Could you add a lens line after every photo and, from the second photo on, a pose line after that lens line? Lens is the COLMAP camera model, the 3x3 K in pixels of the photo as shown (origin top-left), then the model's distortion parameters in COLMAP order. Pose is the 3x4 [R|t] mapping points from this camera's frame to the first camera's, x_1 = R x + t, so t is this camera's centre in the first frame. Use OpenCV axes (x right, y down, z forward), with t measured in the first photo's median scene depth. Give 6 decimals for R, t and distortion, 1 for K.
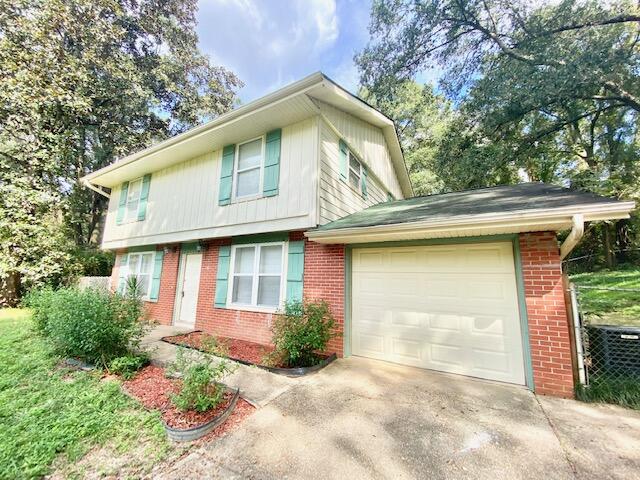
lens RADIAL K [[261.4, 0, 320.0], [0, 261.4, 240.0], [0, 0, 1]] dist [0.021436, -0.021956]
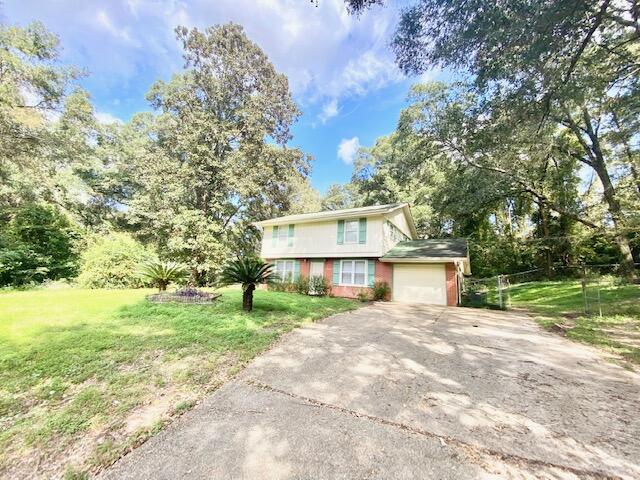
lens RADIAL K [[261.4, 0, 320.0], [0, 261.4, 240.0], [0, 0, 1]] dist [0.021436, -0.021956]
pose [[0.999370, 0.034545, -0.008105, -0.592769], [-0.034717, 0.999150, -0.022236, -0.123420], [0.007330, 0.022503, 0.999720, -1.650704]]
